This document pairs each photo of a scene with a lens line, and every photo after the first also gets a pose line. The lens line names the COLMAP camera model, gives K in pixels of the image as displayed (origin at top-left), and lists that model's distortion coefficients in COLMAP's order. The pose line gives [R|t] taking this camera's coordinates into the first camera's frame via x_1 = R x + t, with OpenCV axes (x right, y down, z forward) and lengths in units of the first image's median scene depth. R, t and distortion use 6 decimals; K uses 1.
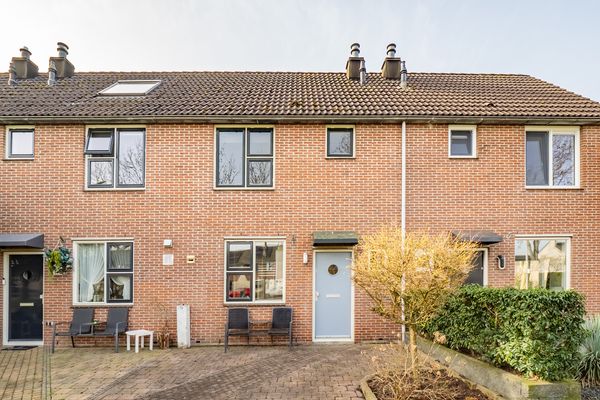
lens RADIAL K [[294.1, 0, 299.7], [0, 294.1, 279.5], [0, 0, 1]] dist [-0.003191, -0.001124]
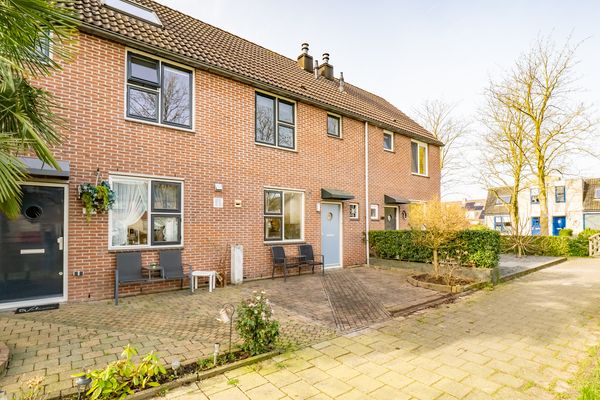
lens RADIAL K [[290.2, 0, 299.8], [0, 290.2, 213.8], [0, 0, 1]] dist [-0.001185, -0.001039]
pose [[0.807045, 0.032268, 0.589608, -0.813539], [-0.012684, 0.999223, -0.037324, 0.007496], [-0.590354, 0.022644, 0.806826, -0.013478]]
